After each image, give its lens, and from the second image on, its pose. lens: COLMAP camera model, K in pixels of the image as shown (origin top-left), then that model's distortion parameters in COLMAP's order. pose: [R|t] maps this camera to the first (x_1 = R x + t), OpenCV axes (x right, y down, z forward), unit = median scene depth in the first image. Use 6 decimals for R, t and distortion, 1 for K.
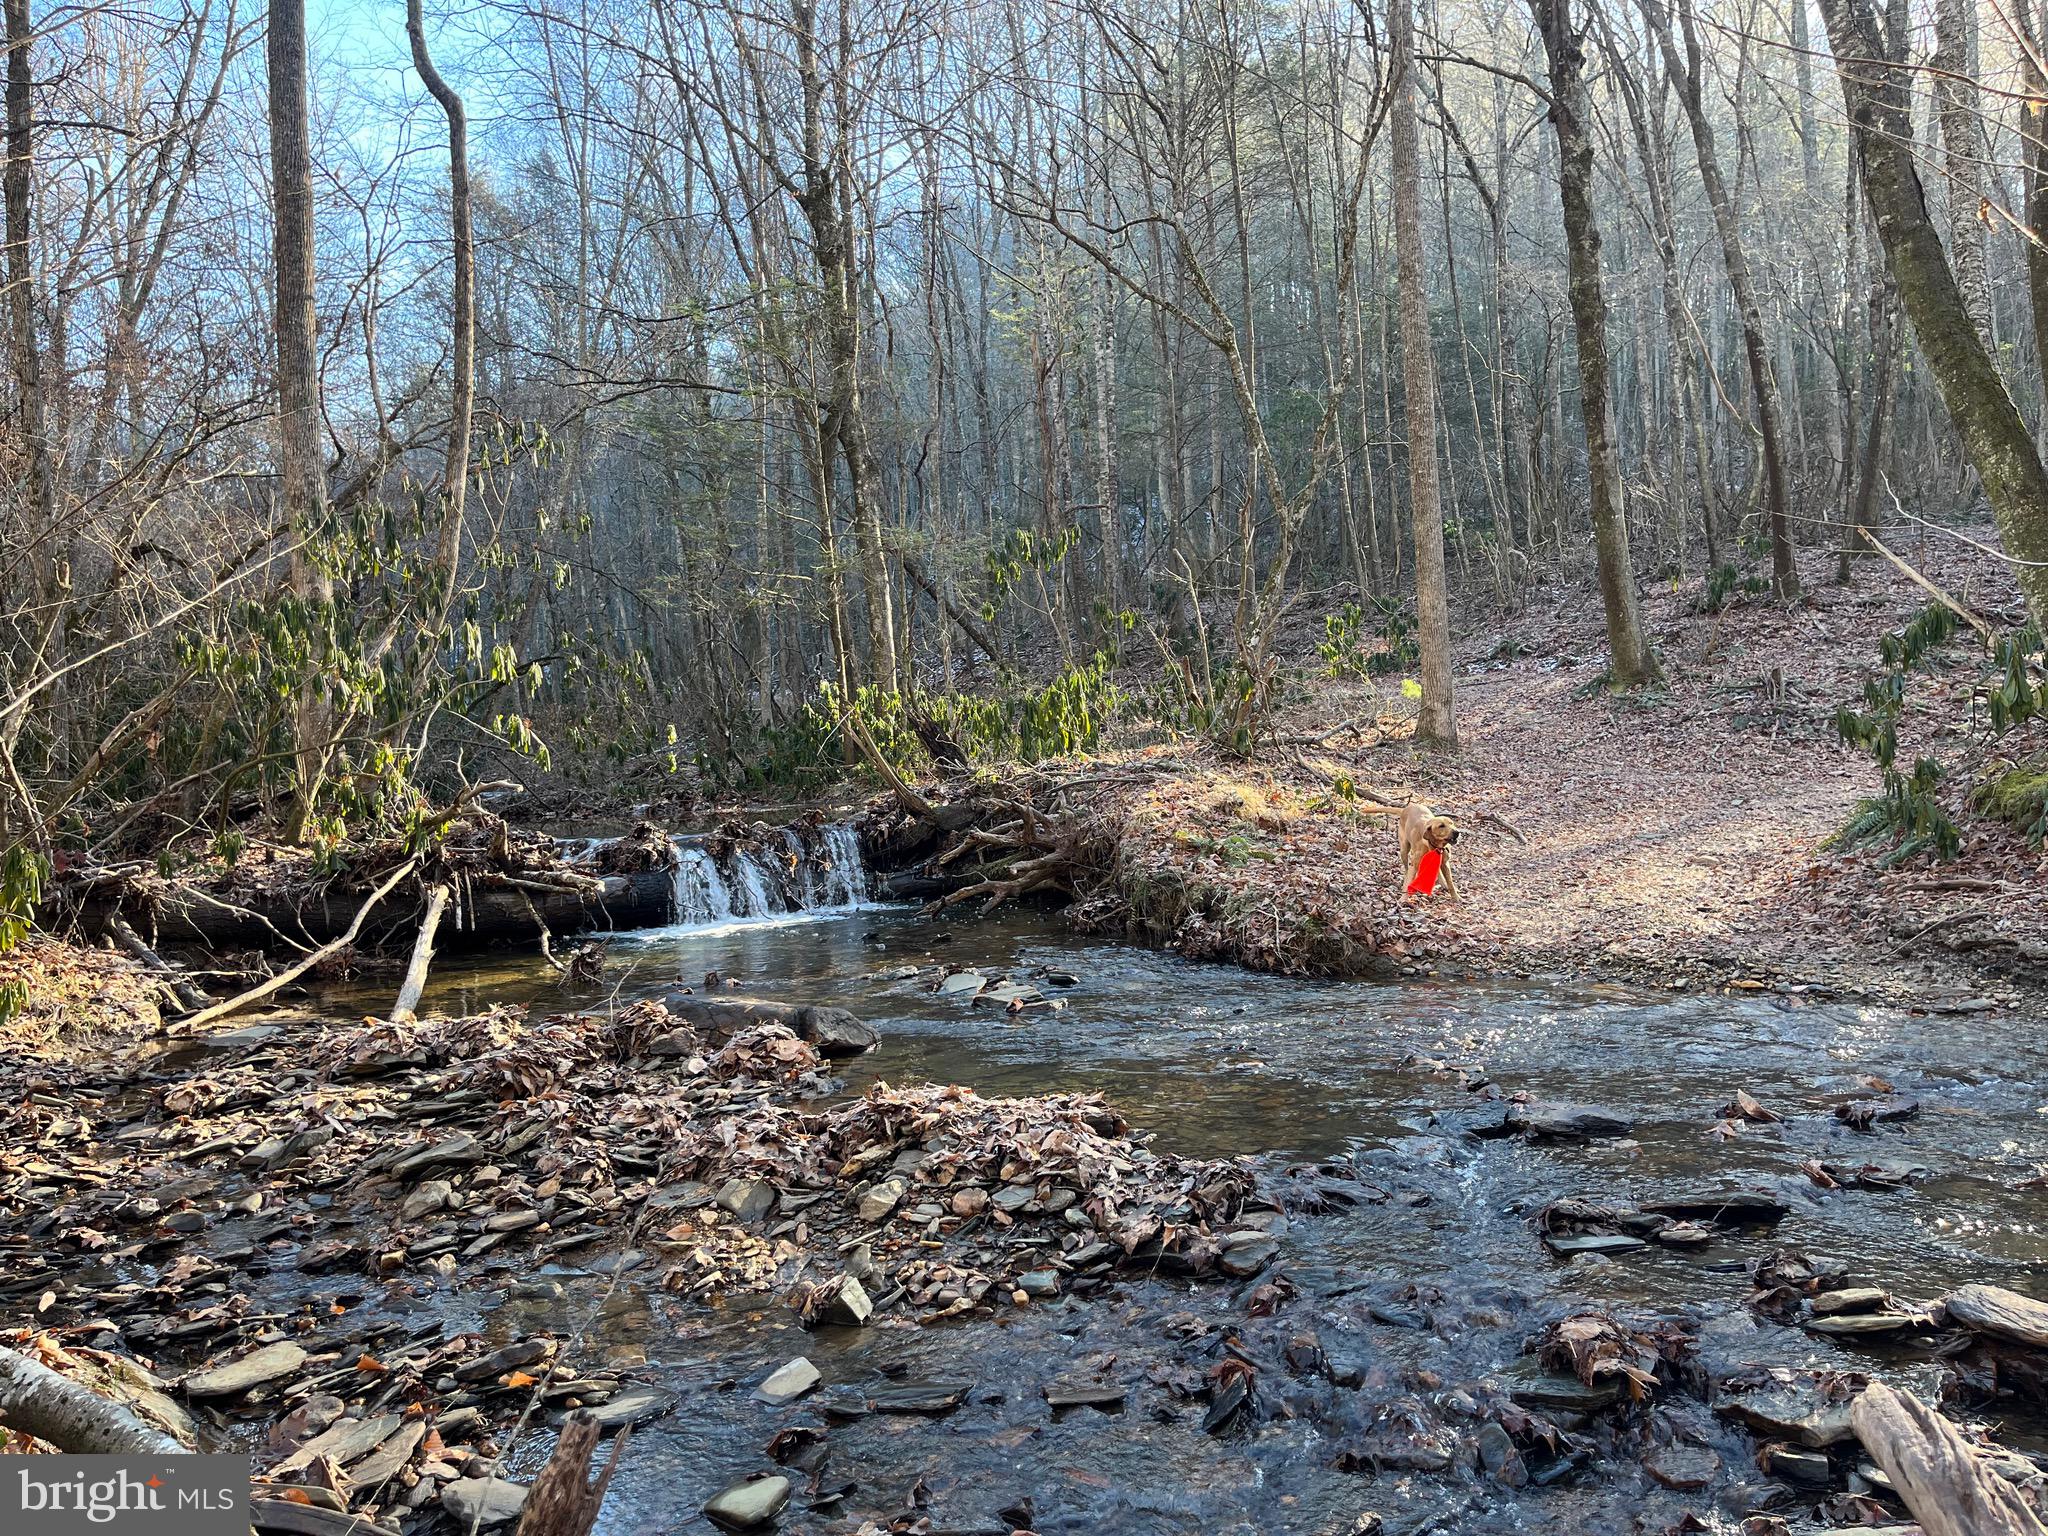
lens RADIAL K [[1533.7, 0, 1037.2], [0, 1533.7, 761.6], [0, 0, 1]] dist [0.091494, -0.114676]
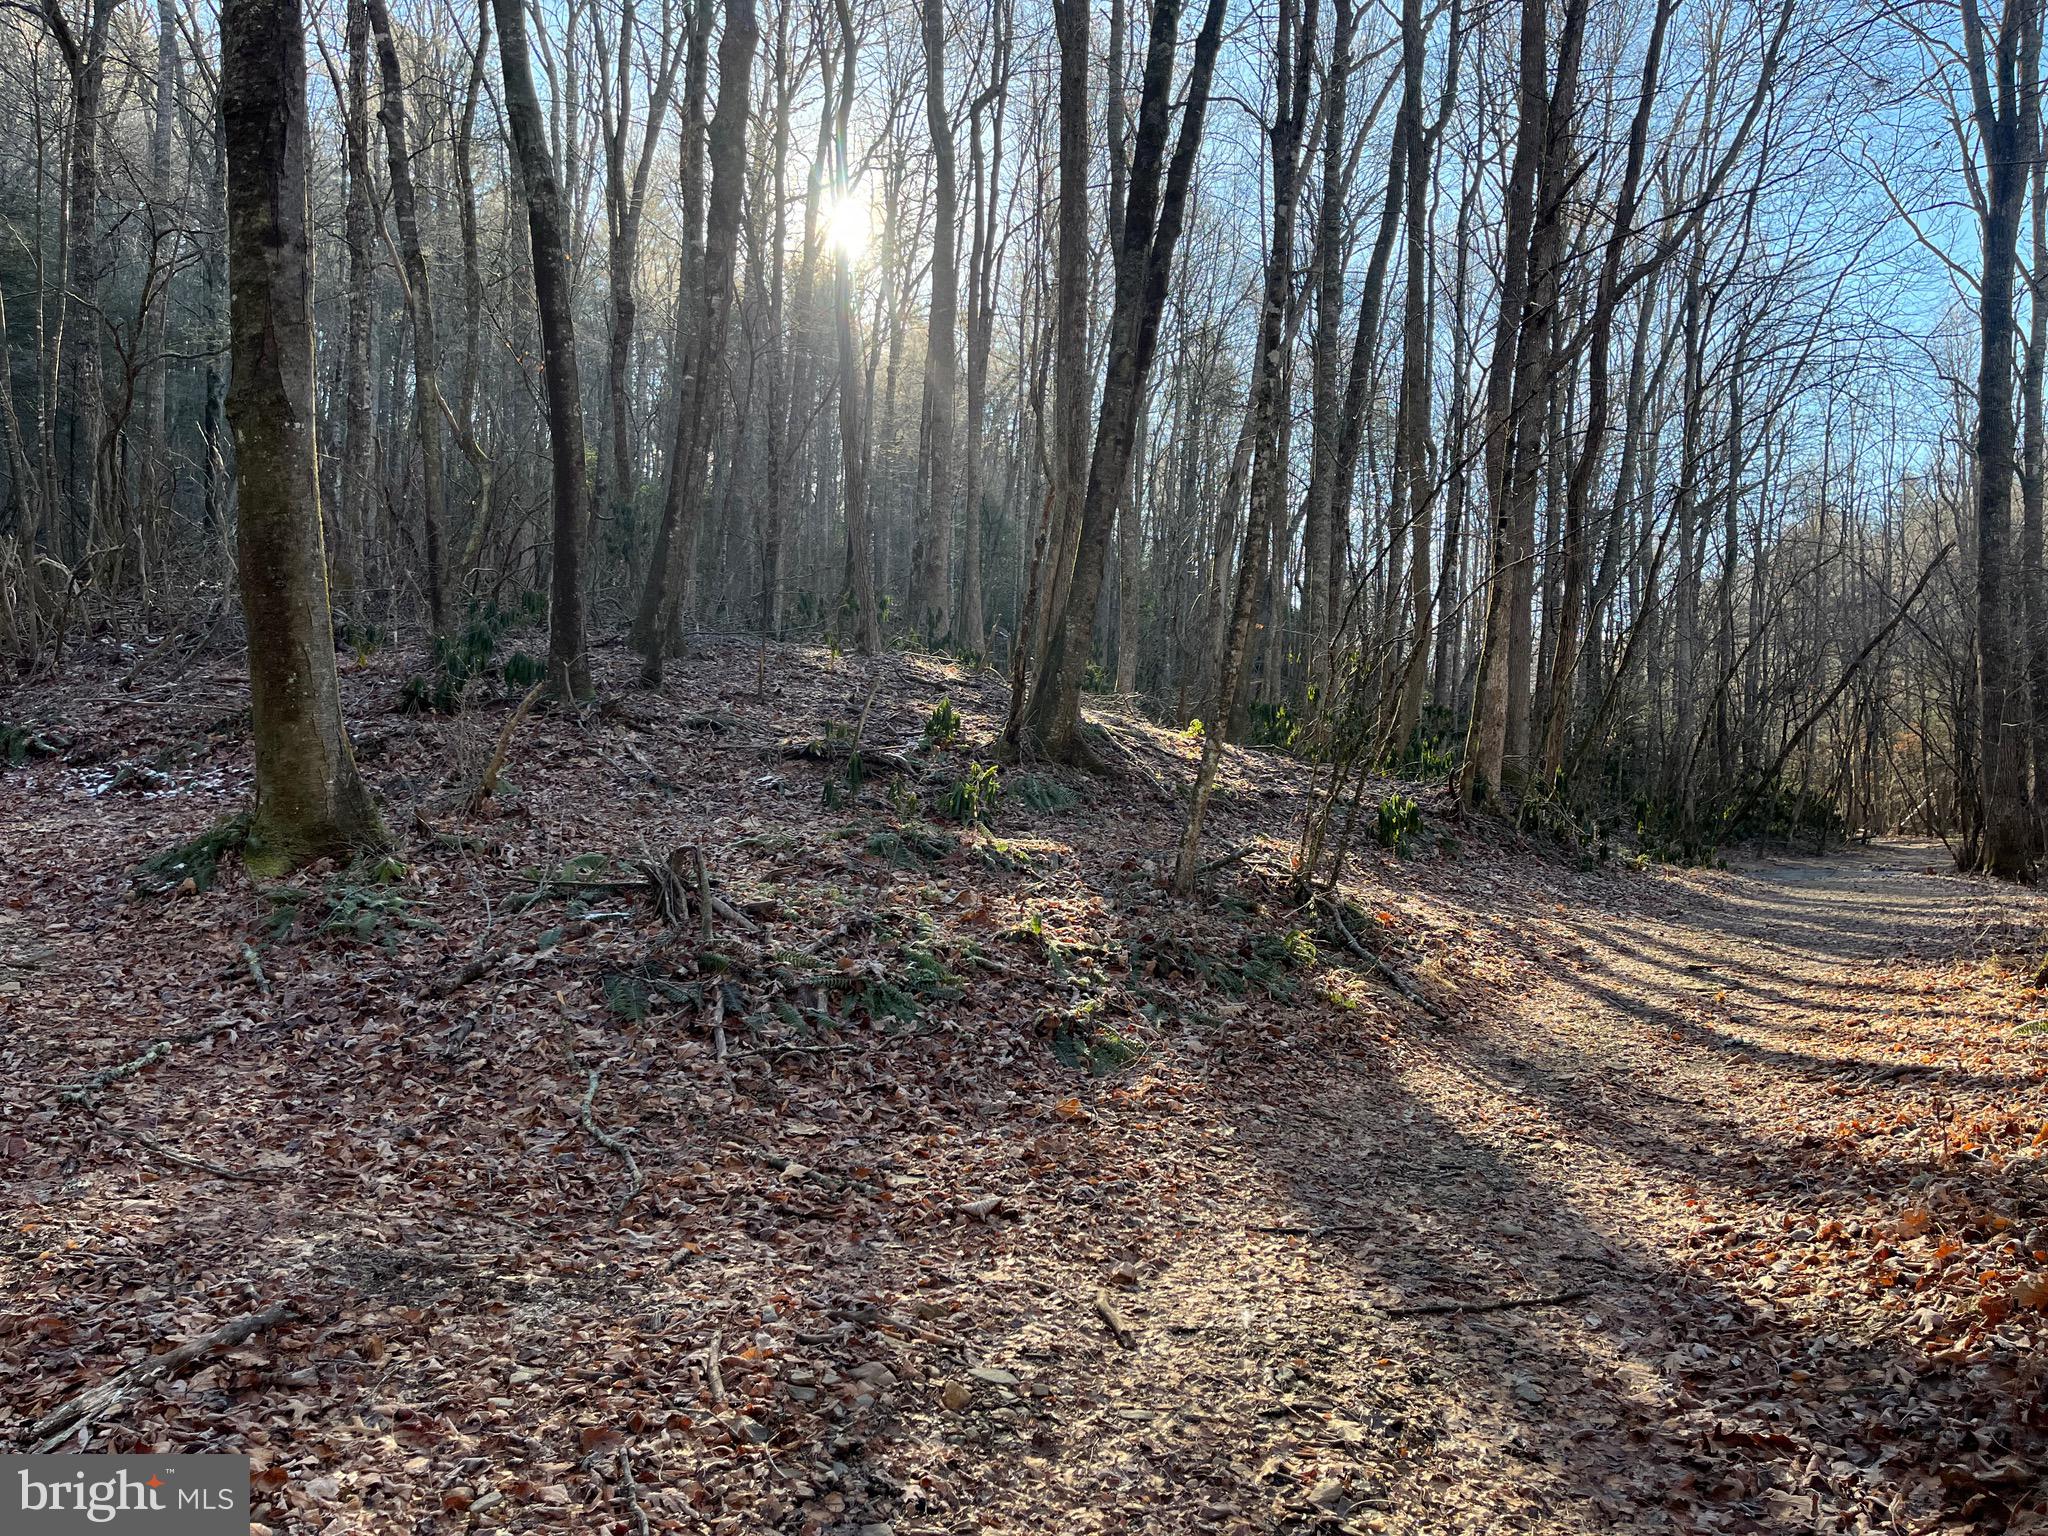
lens RADIAL K [[1533.7, 0, 1037.2], [0, 1533.7, 761.6], [0, 0, 1]] dist [0.091494, -0.114676]
pose [[0.658507, 0.089025, 0.747291, 0.180143], [-0.031021, 0.995346, -0.091241, -0.037896], [-0.751935, 0.036901, 0.658203, 0.518361]]
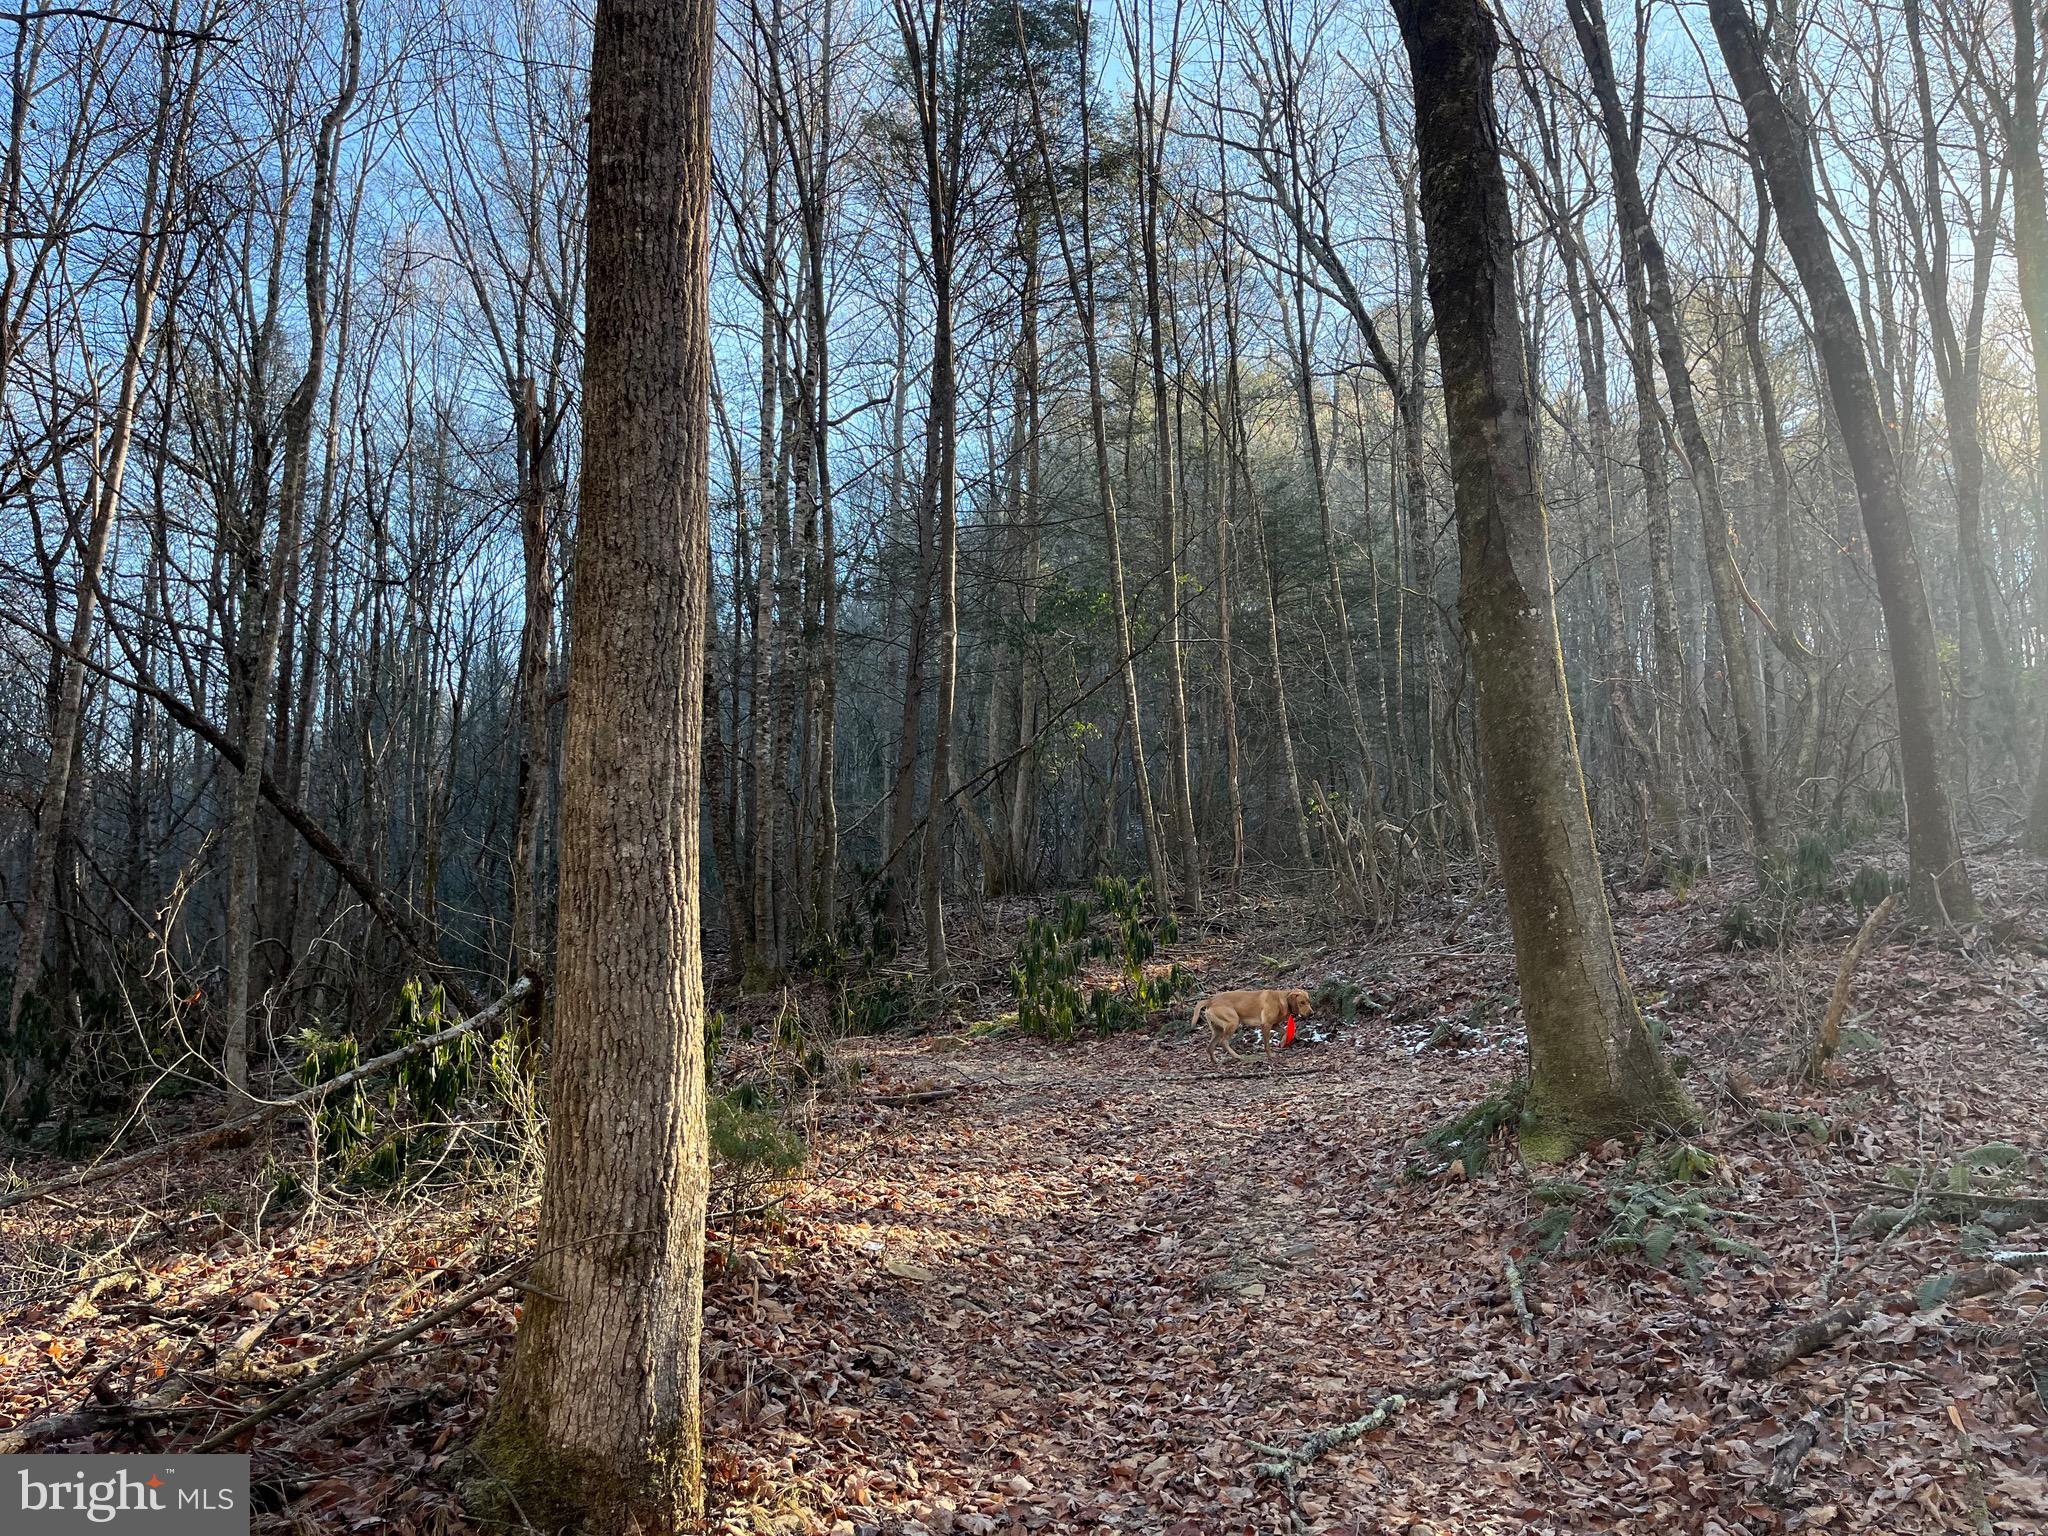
lens RADIAL K [[1533.7, 0, 1037.2], [0, 1533.7, 761.6], [0, 0, 1]] dist [0.091494, -0.114676]
pose [[0.998121, 0.060695, 0.008401, 0.229291], [-0.057620, 0.976380, -0.208237, -0.045306], [-0.020841, 0.207361, 0.978042, 0.589074]]
